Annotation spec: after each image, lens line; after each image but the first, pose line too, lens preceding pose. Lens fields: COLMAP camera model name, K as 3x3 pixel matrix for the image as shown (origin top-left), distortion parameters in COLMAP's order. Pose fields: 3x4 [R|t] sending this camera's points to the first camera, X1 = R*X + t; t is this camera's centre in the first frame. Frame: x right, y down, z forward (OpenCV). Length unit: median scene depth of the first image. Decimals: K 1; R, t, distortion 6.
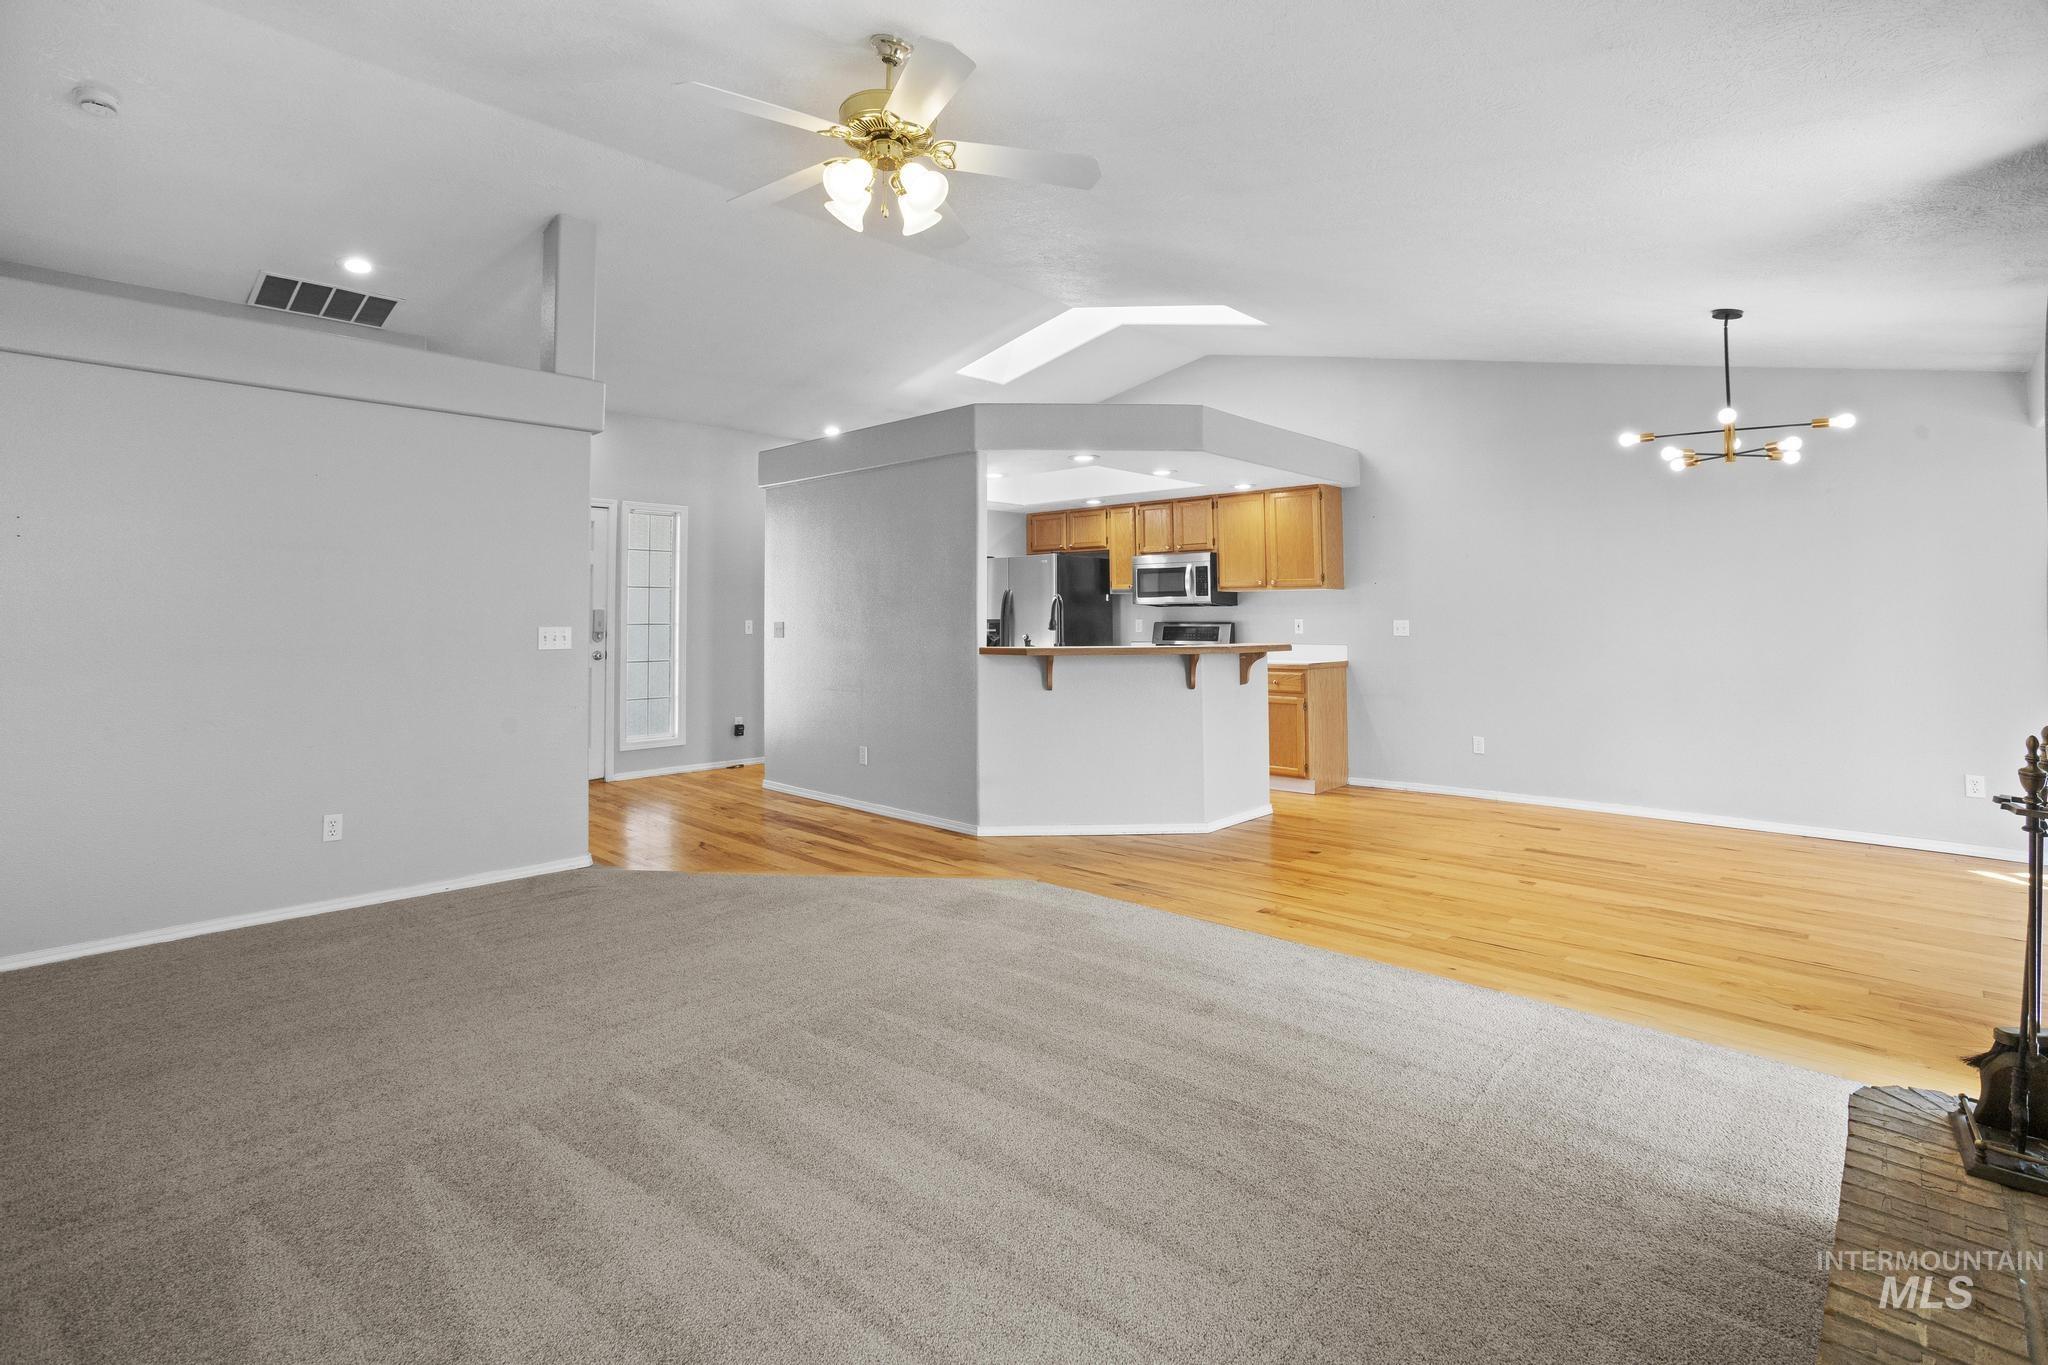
lens RADIAL K [[964.1, 0, 1014.4], [0, 964.1, 581.9], [0, 0, 1]] dist [-0.067763, 0.036587]
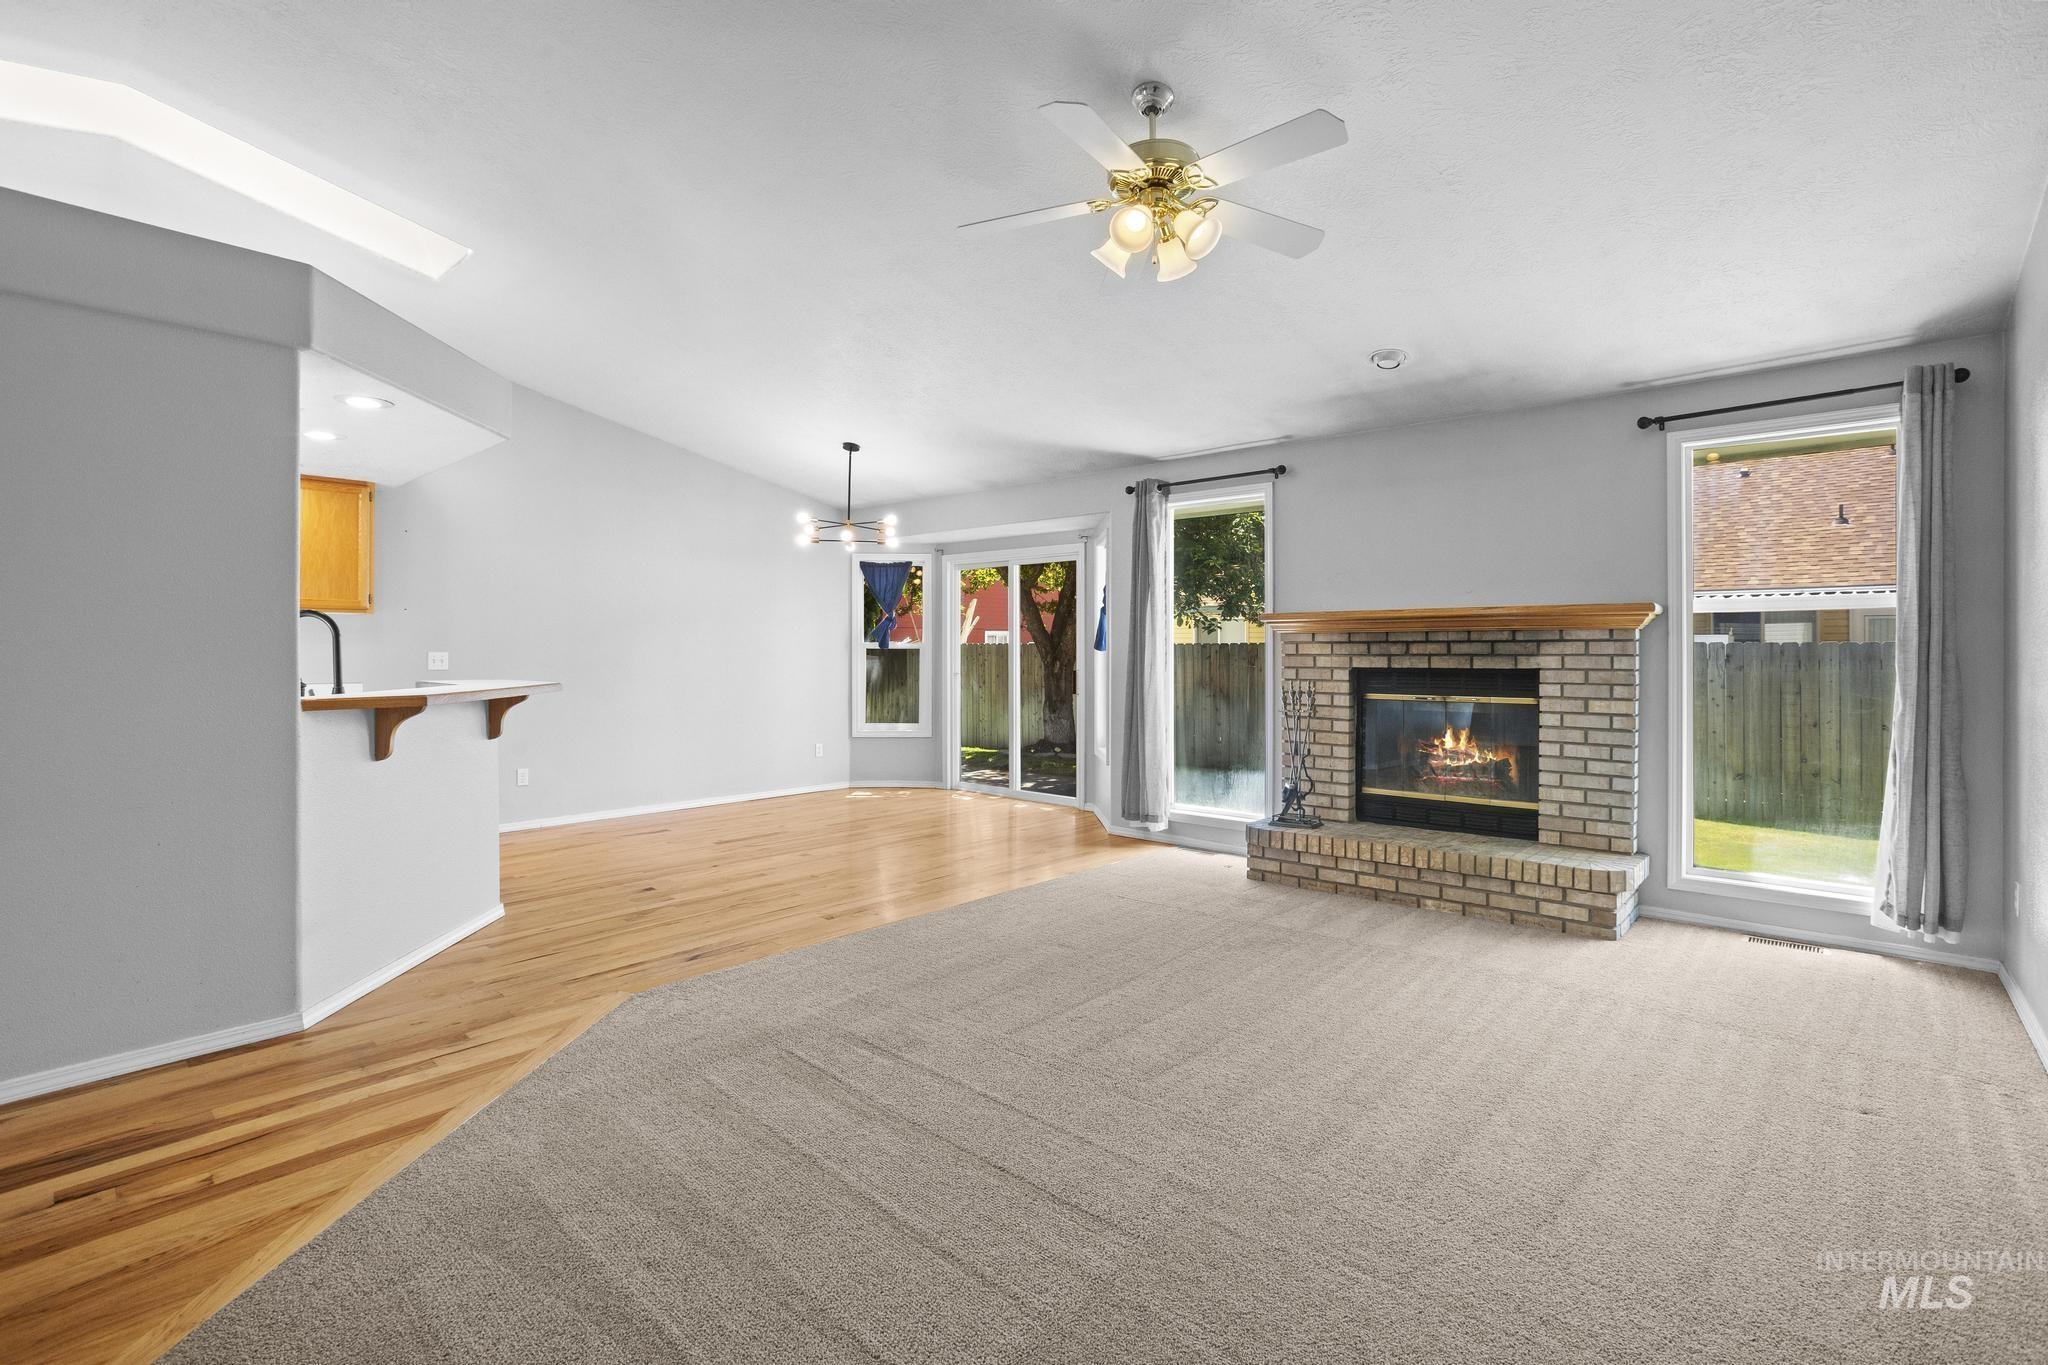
lens RADIAL K [[955.3, 0, 1017.3], [0, 955.3, 650.0], [0, 0, 1]] dist [-0.064910, 0.038185]
pose [[-0.028499, 0.001952, 0.999592, -0.442858], [-0.037285, 0.999300, -0.003014, 0.019089], [-0.998898, -0.037356, -0.028406, 0.442841]]
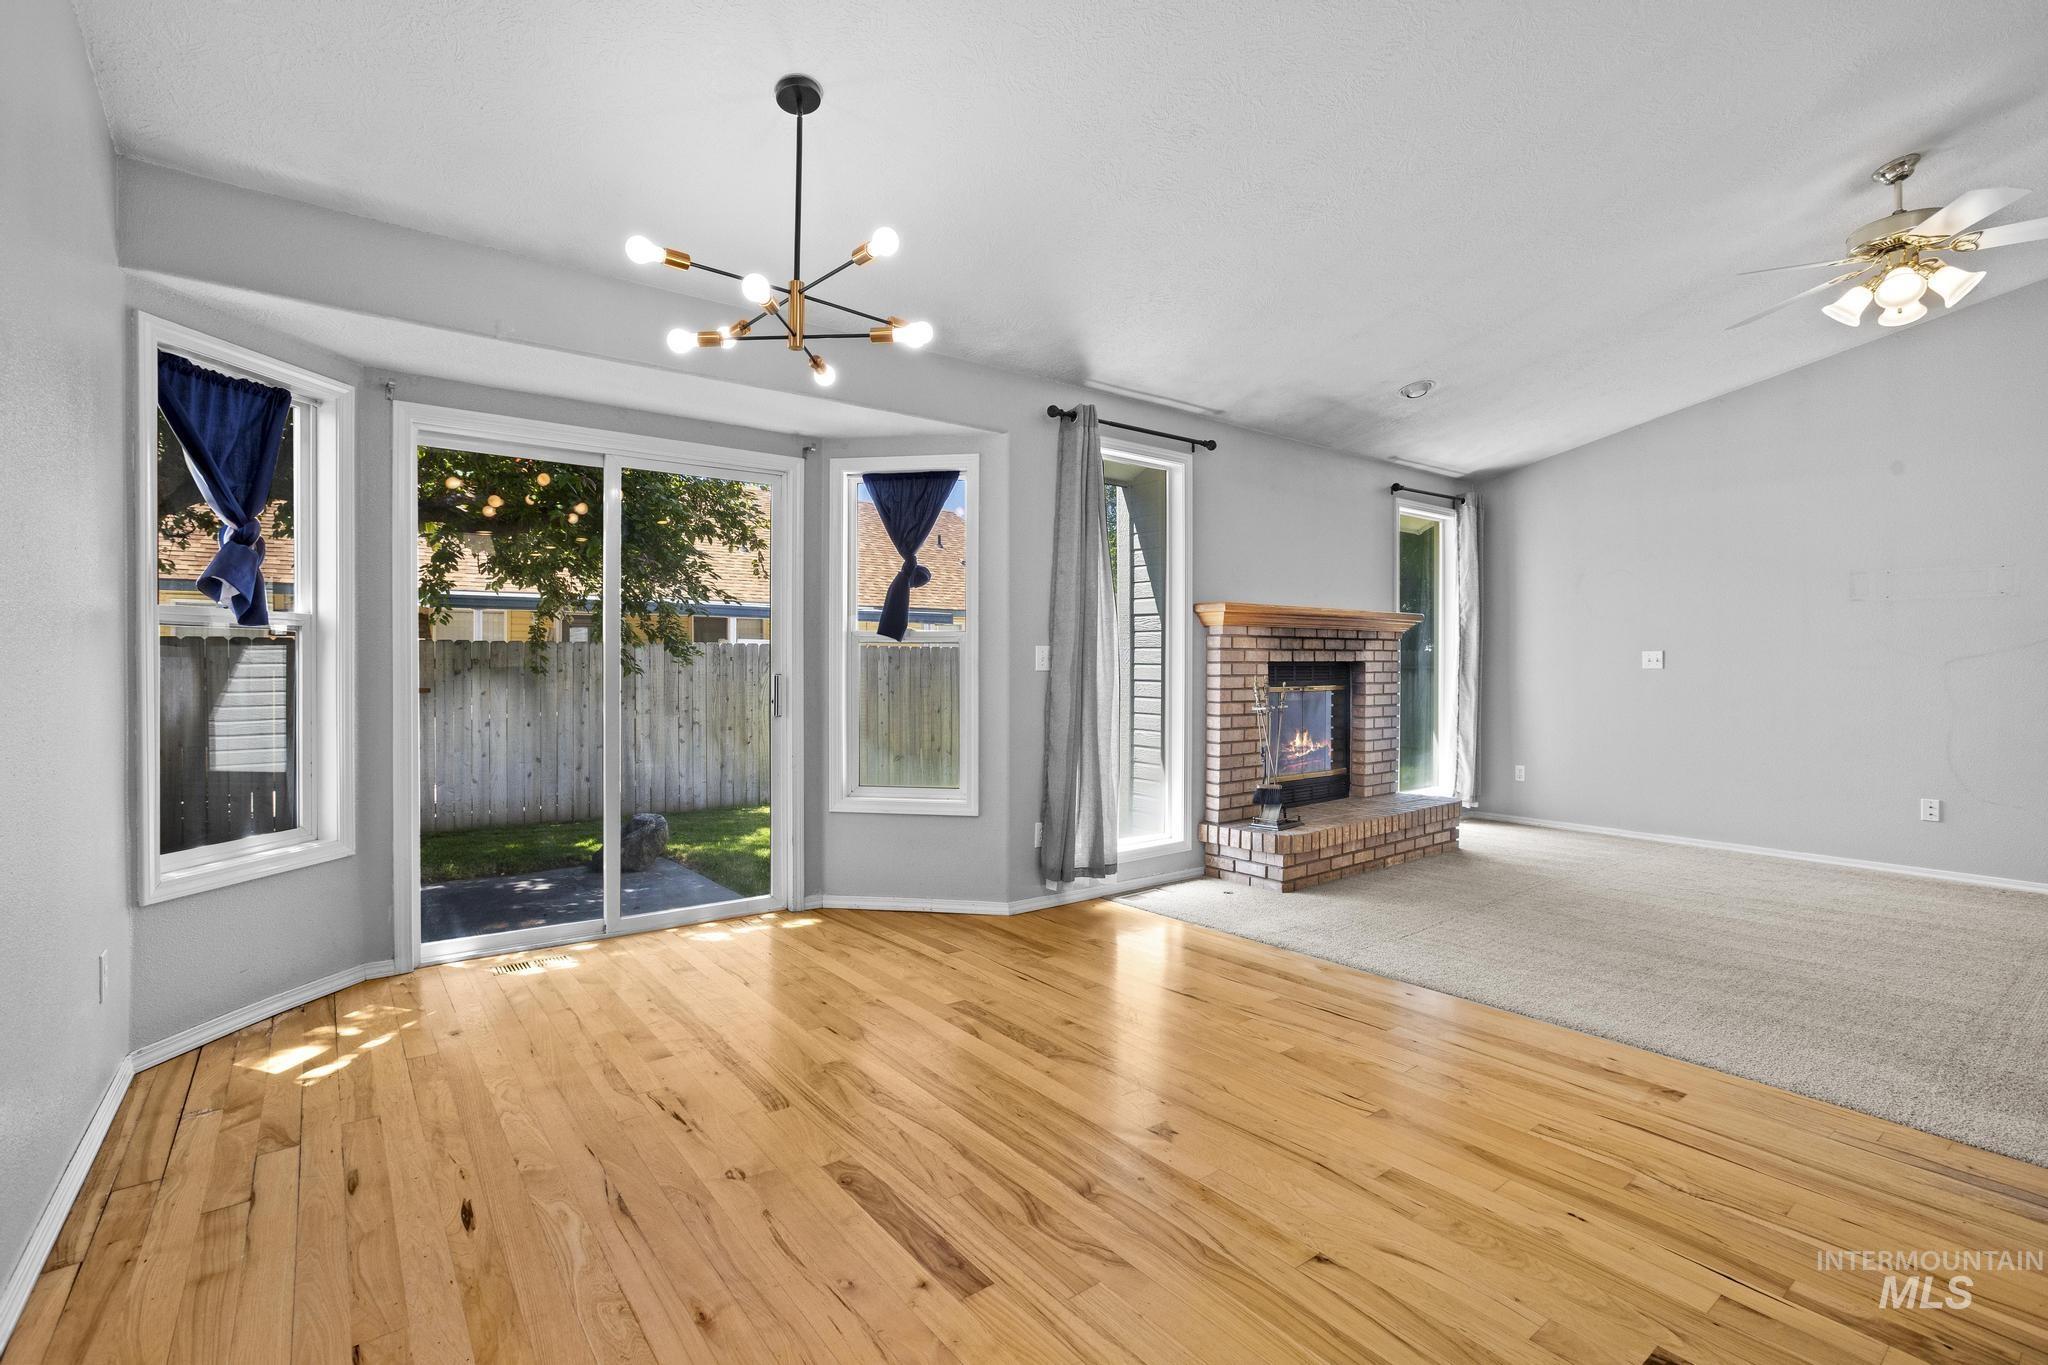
lens RADIAL K [[938.8, 0, 1030.4], [0, 938.8, 671.6], [0, 0, 1]] dist [-0.057672, 0.030125]
pose [[-0.990179, -0.000672, 0.139802, 0.319471], [-0.004454, 0.999632, -0.026744, 0.047167], [-0.139732, -0.027105, -0.989818, 0.887682]]
